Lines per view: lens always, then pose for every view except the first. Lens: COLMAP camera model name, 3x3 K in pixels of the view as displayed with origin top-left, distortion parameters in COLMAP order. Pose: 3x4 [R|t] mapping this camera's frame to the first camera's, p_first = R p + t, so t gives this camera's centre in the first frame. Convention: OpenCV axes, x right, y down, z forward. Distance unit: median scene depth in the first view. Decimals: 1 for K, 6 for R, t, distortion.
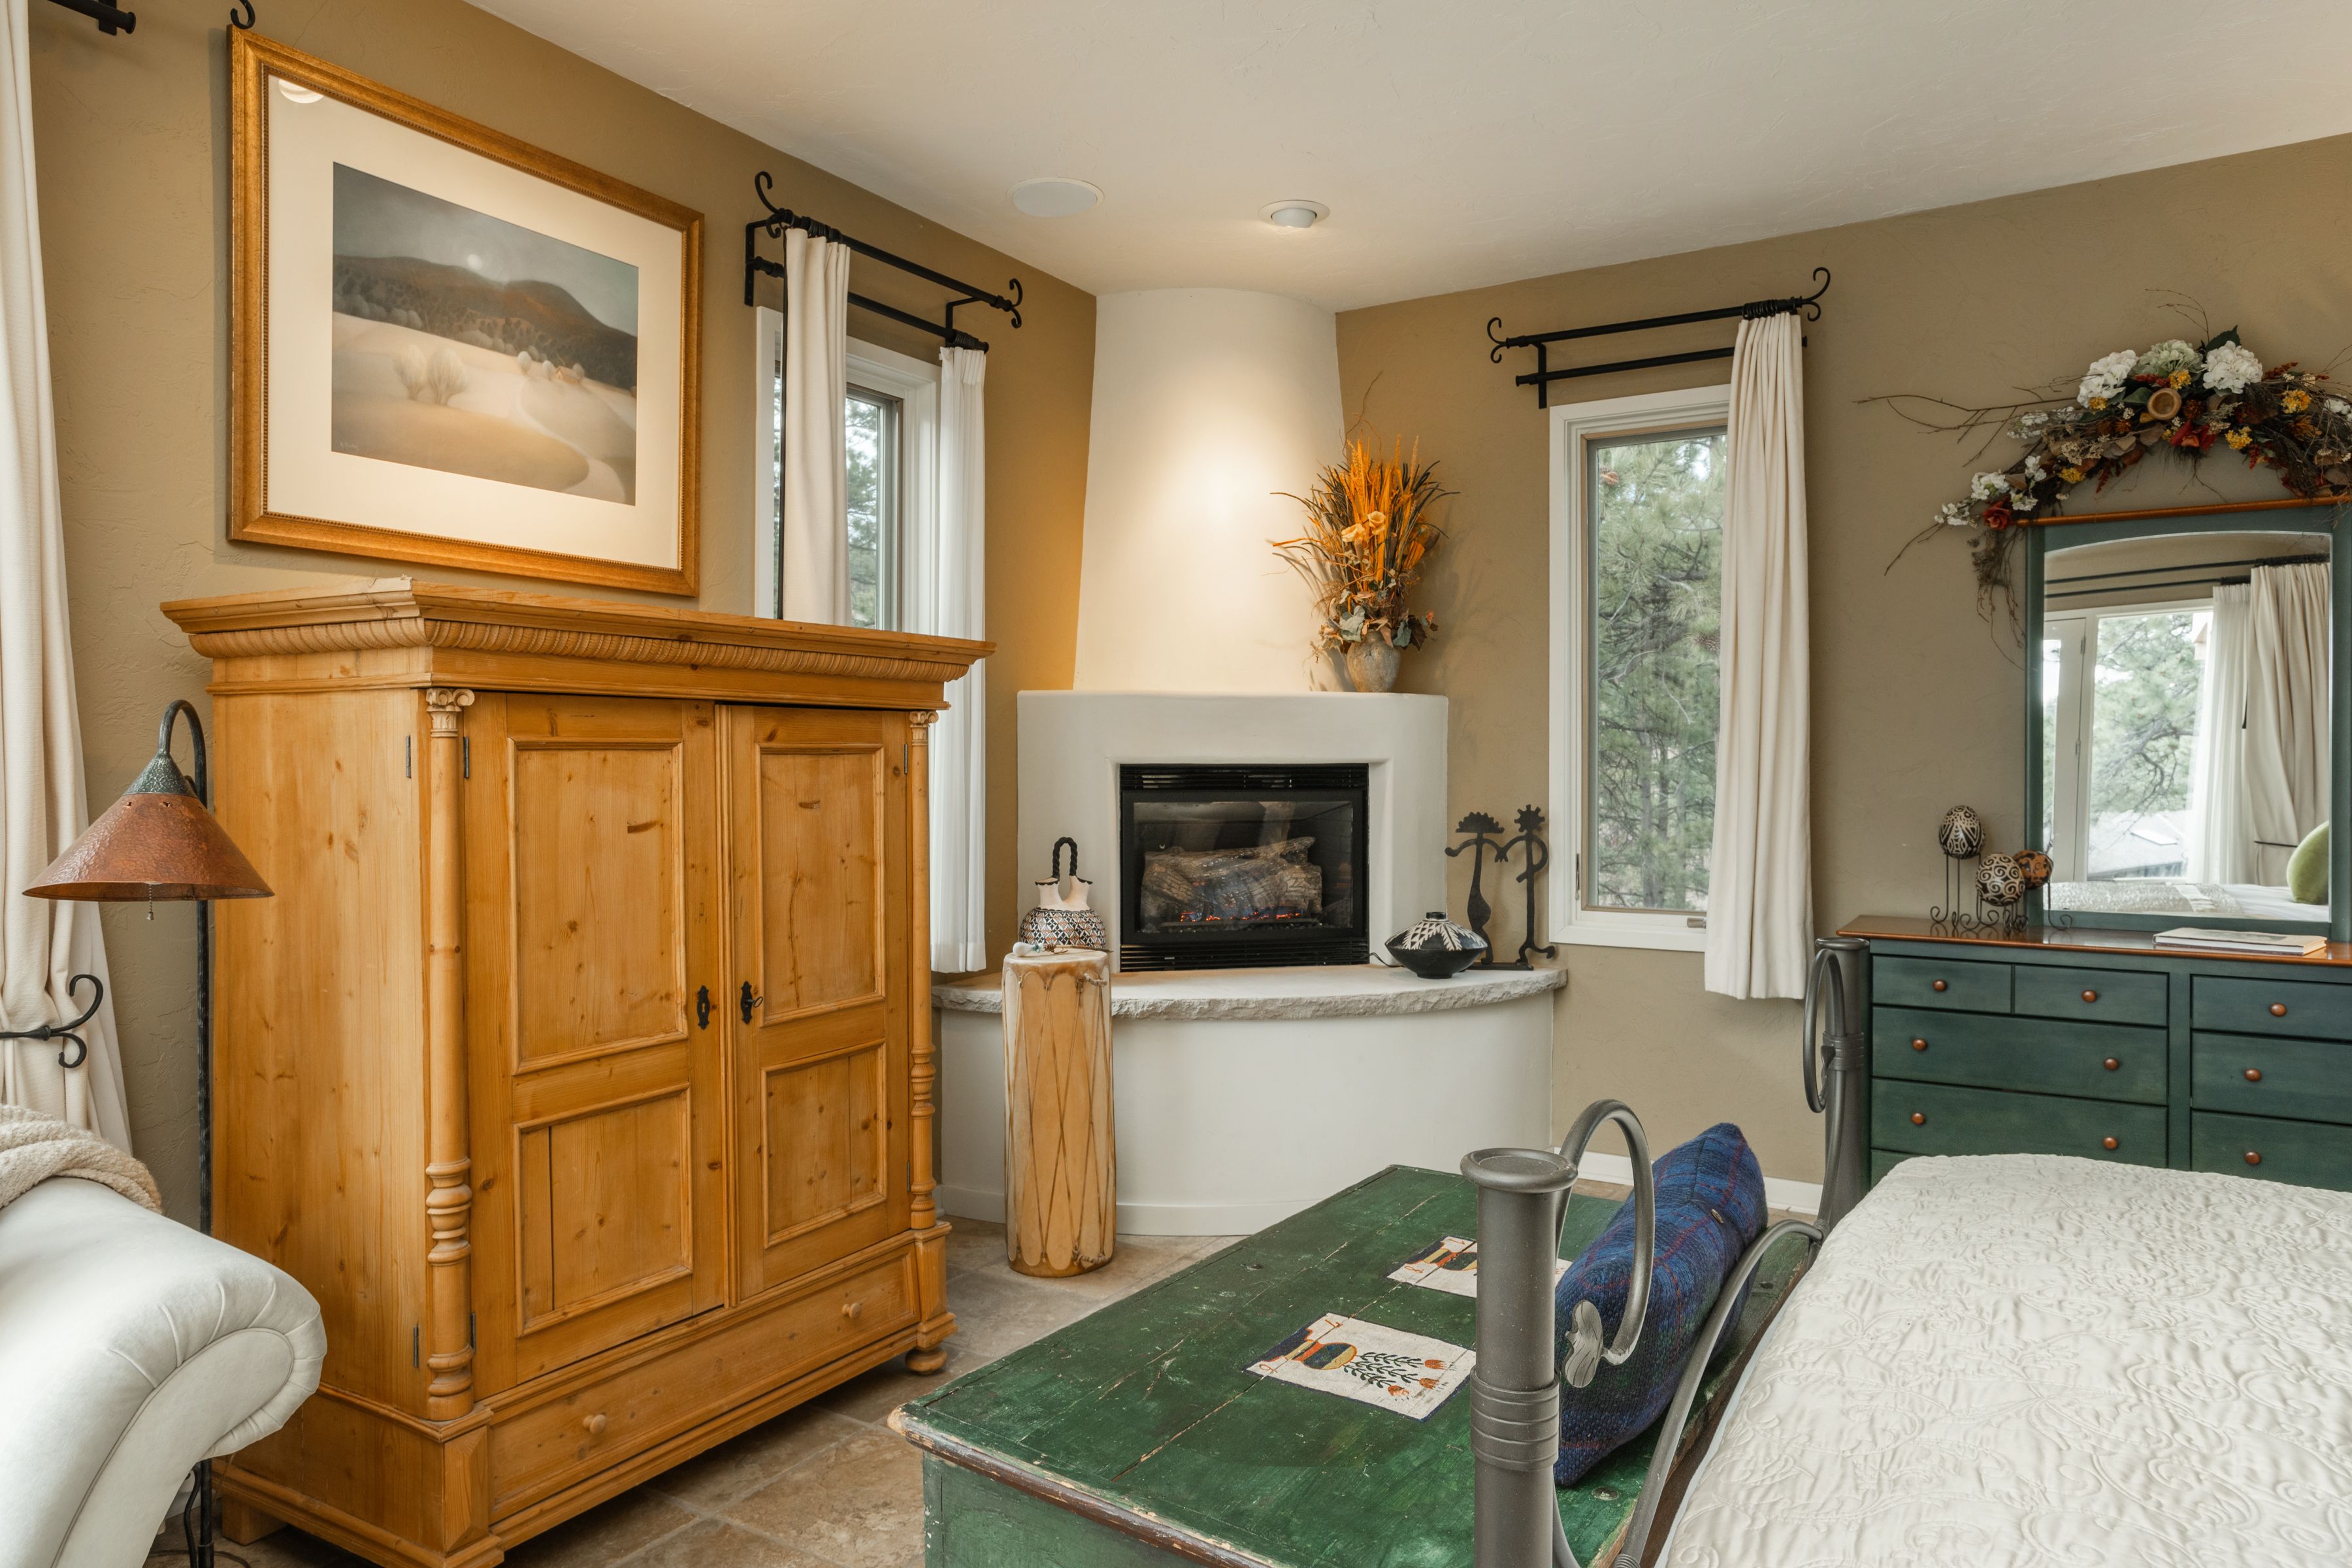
lens RADIAL K [[1479.9, 0, 1175.4], [0, 1479.9, 784.7], [0, 0, 1]] dist [0.005420, 0.002900]
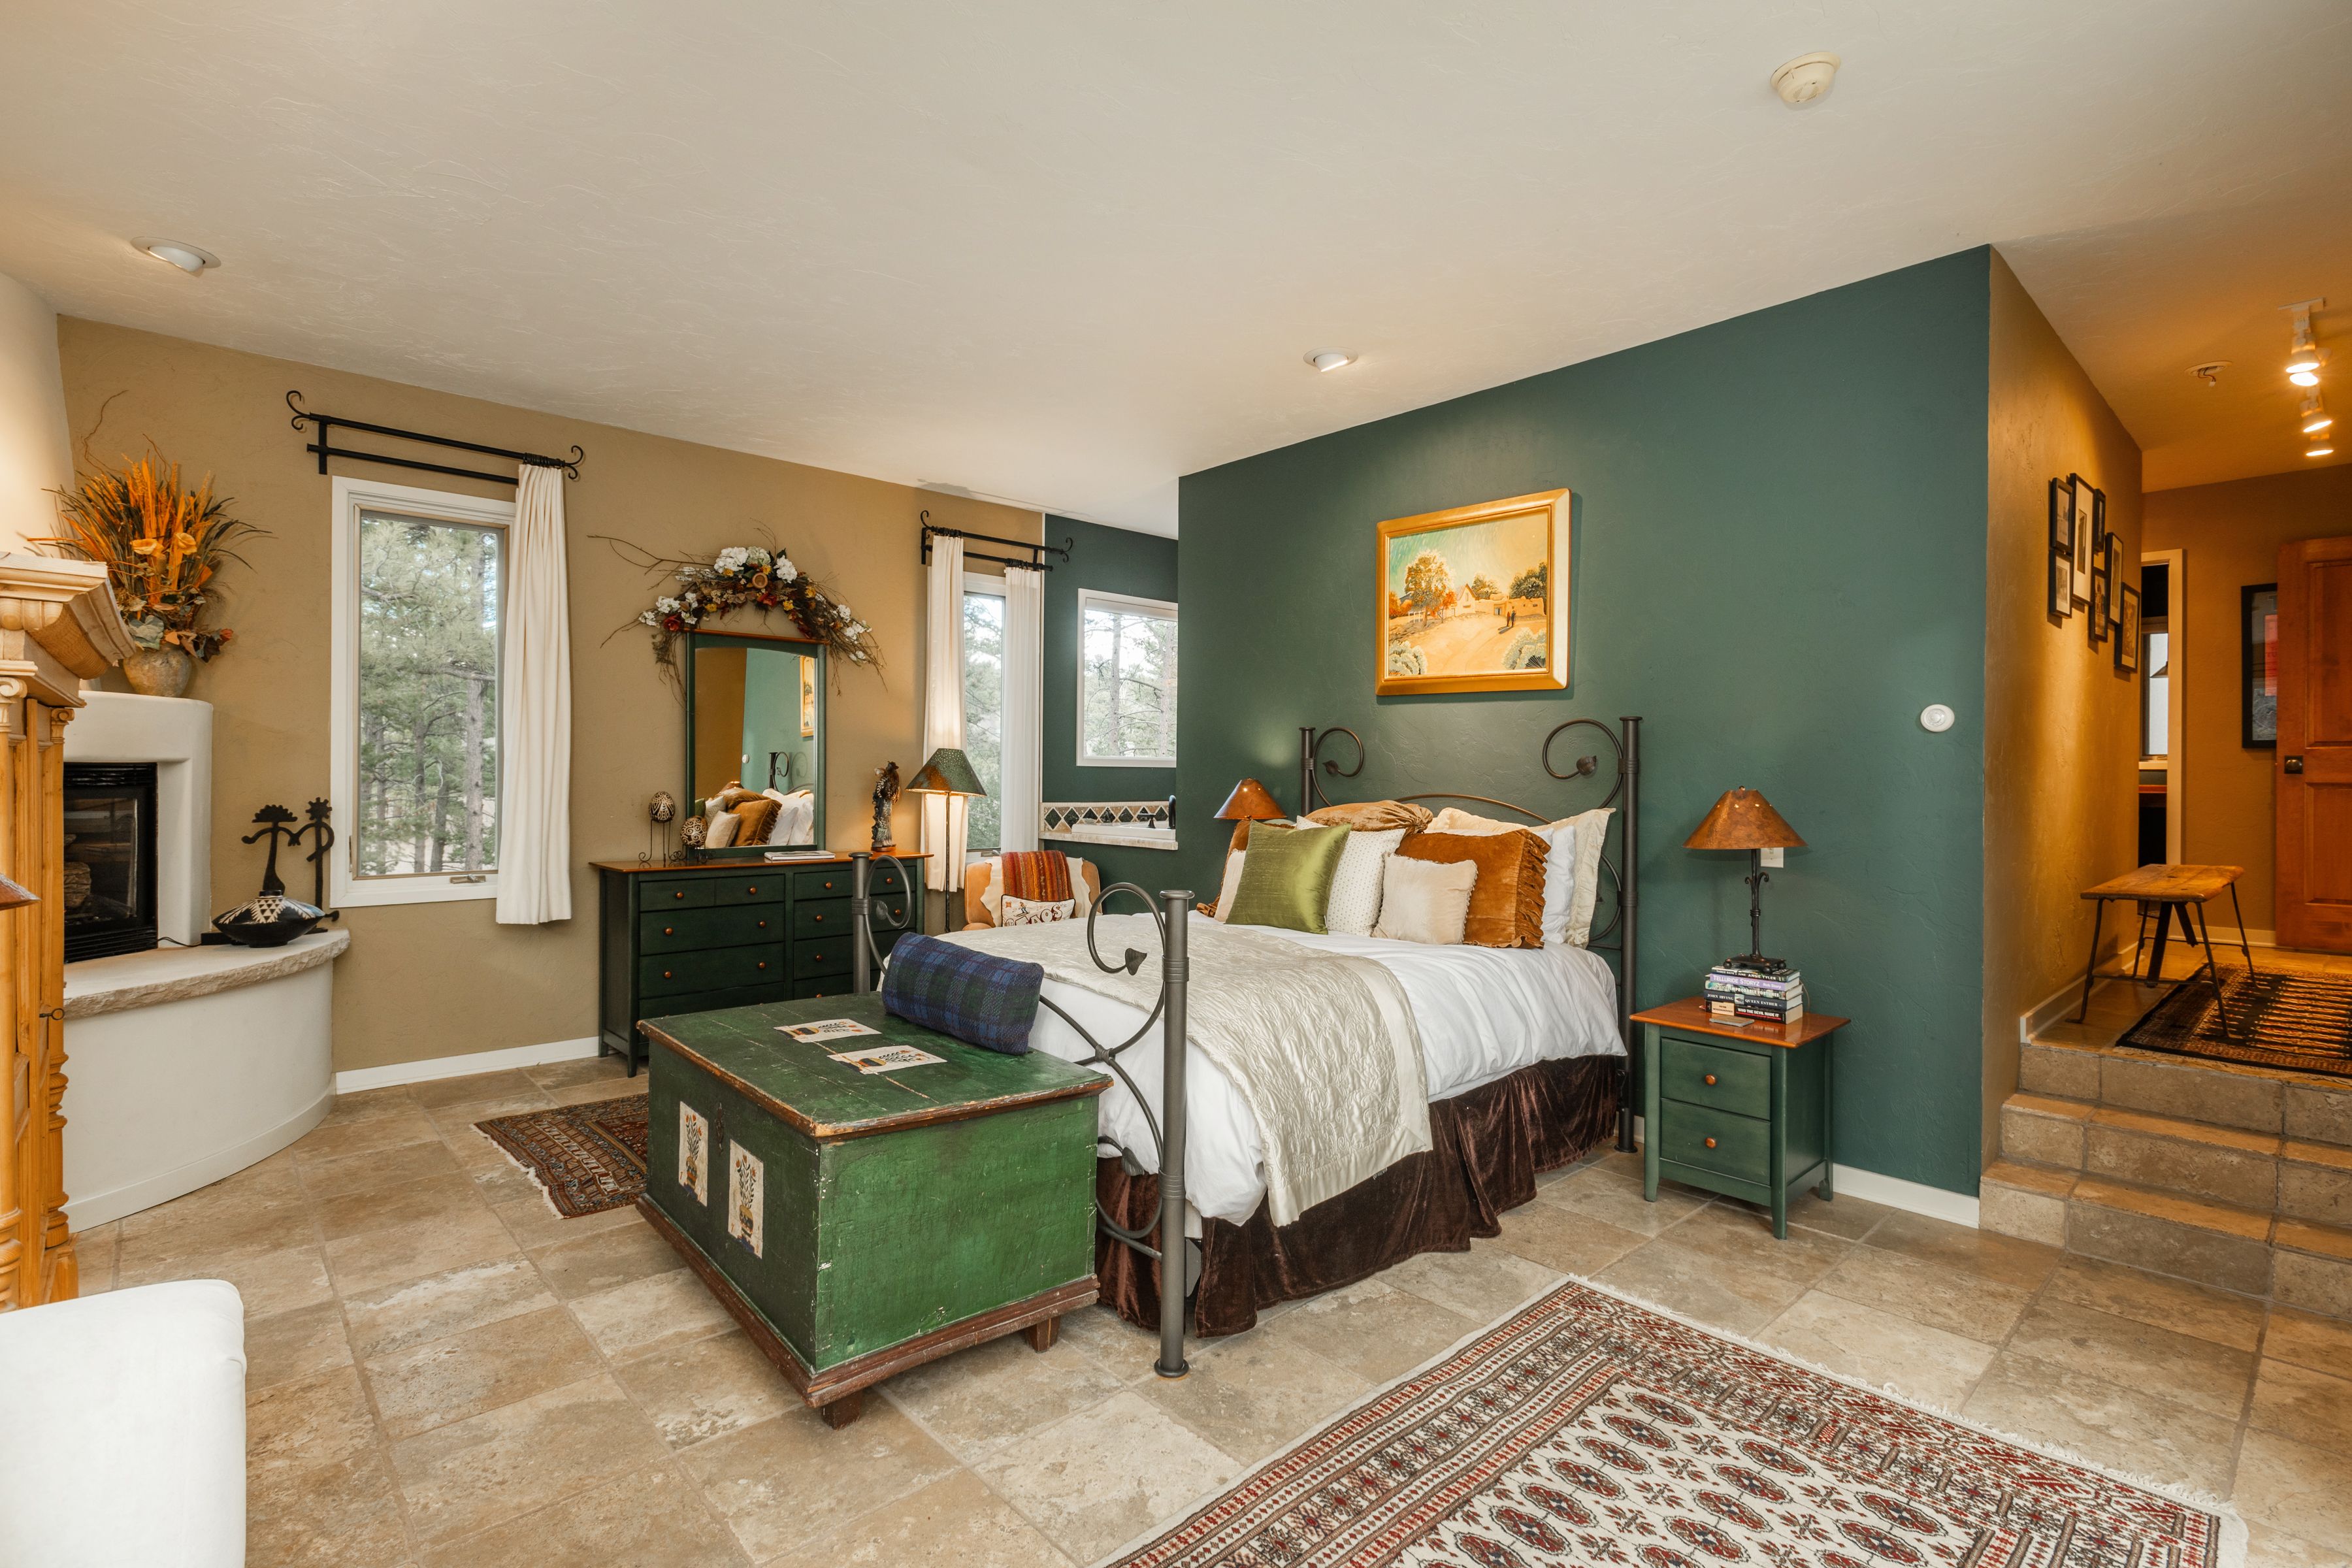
lens RADIAL K [[1098.9, 0, 1175.6], [0, 1098.9, 776.6], [0, 0, 1]] dist [-0.004699, 0.002539]
pose [[0.277684, -0.002223, 0.960670, -0.482646], [0.007147, 0.999974, 0.000248, 0.001162], [-0.960646, 0.006797, 0.277693, 0.077285]]
